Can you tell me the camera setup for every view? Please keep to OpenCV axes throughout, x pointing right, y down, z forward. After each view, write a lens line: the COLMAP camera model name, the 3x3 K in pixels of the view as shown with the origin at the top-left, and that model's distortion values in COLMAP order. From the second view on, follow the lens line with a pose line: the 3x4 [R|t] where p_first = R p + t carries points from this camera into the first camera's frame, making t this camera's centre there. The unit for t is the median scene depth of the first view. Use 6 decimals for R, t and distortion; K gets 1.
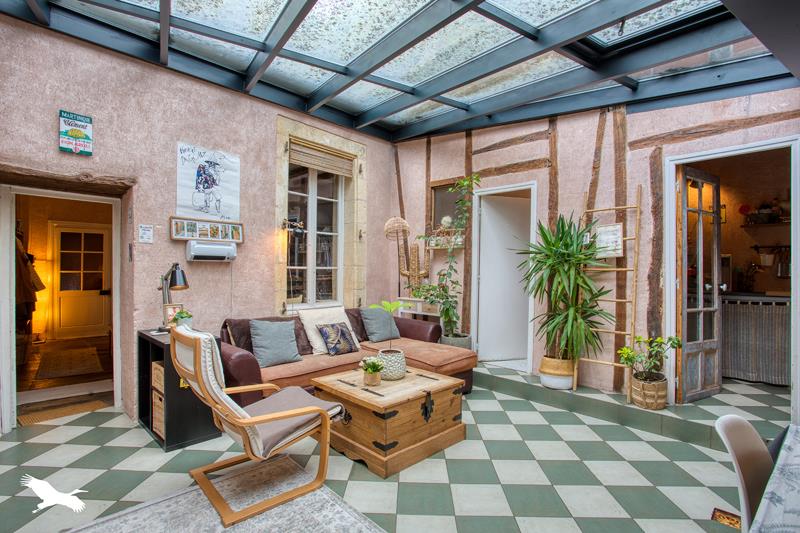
lens RADIAL K [[398.6, 0, 400.0], [0, 398.6, 266.5], [0, 0, 1]] dist [-0.079507, 0.033955]
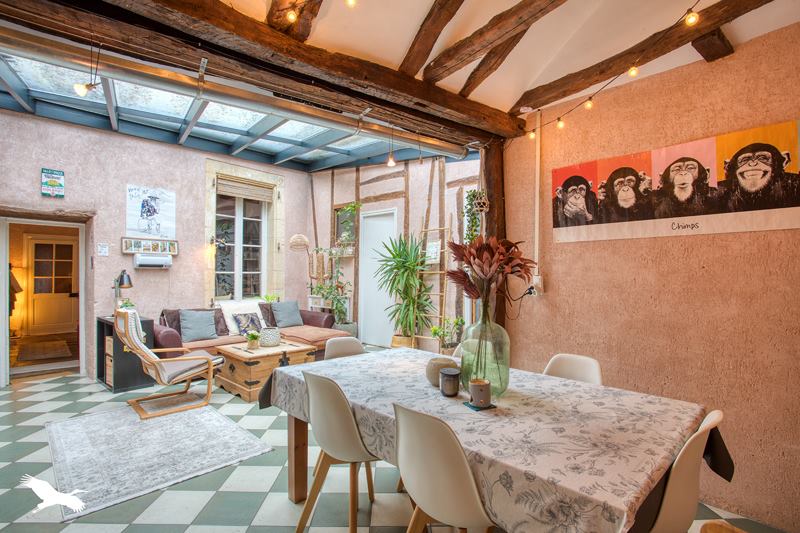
lens RADIAL K [[398.6, 0, 400.0], [0, 398.6, 266.5], [0, 0, 1]] dist [-0.079507, 0.033955]
pose [[0.998784, -0.006587, 0.048857, 0.314174], [0.007133, 0.999914, -0.011005, 0.001703], [-0.048781, 0.011340, 0.998745, -0.401798]]
